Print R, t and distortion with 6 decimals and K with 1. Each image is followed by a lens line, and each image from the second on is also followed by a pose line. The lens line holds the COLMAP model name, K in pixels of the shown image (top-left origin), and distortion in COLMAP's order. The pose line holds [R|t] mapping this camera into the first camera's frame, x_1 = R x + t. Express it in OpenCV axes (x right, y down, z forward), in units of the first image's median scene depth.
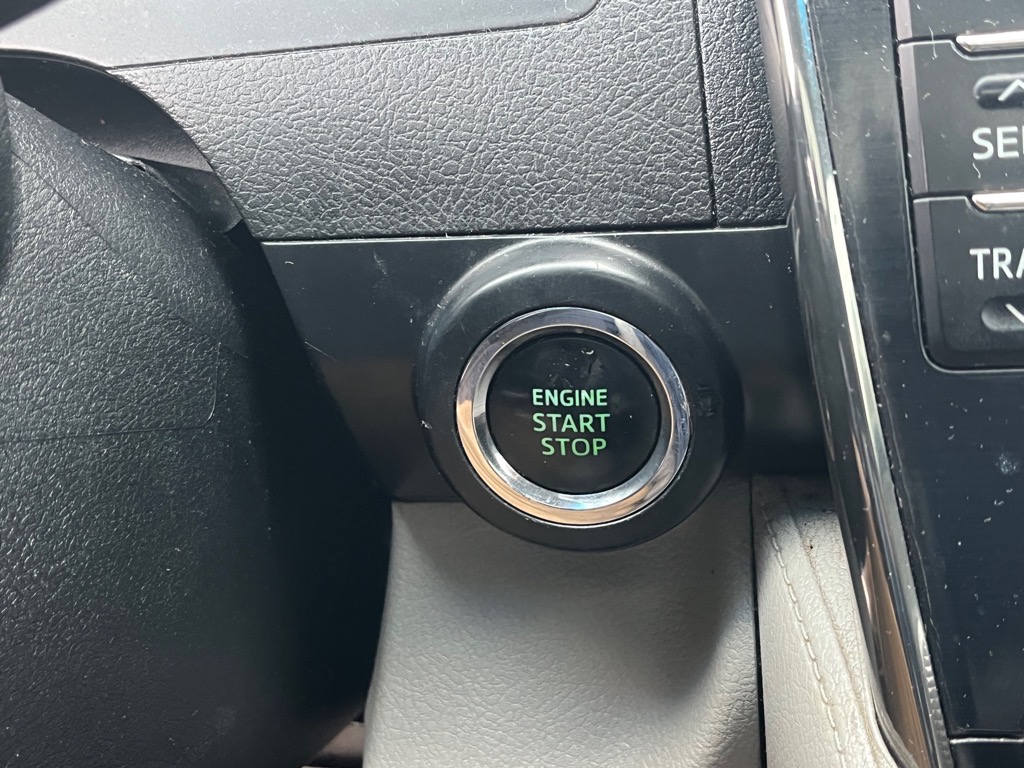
lens RADIAL K [[1287.0, 0, 512.0], [0, 1287.0, 384.0], [0, 0, 1]] dist [-0.021527, -0.053584]
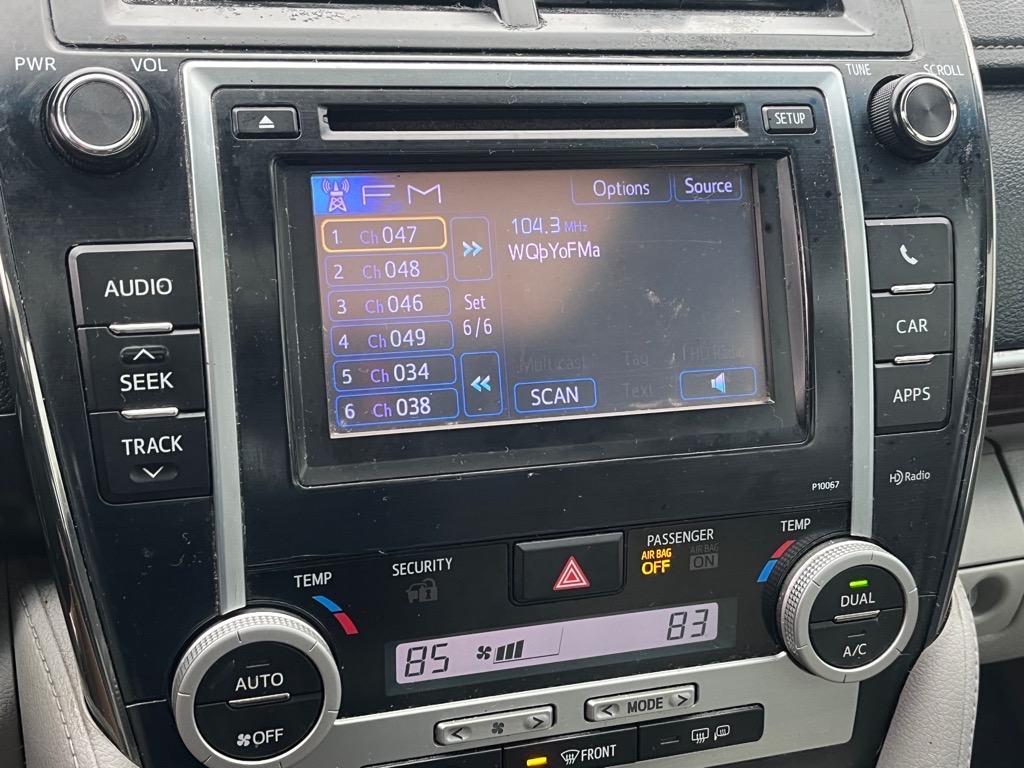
lens RADIAL K [[1261.3, 0, 512.0], [0, 1261.3, 384.0], [0, 0, 1]] dist [0.025135, 0.003874]
pose [[0.854870, -0.043499, 0.517016, -0.100104], [0.037609, 0.999053, 0.021870, -0.201454], [-0.517478, 0.000749, 0.855696, -0.844278]]
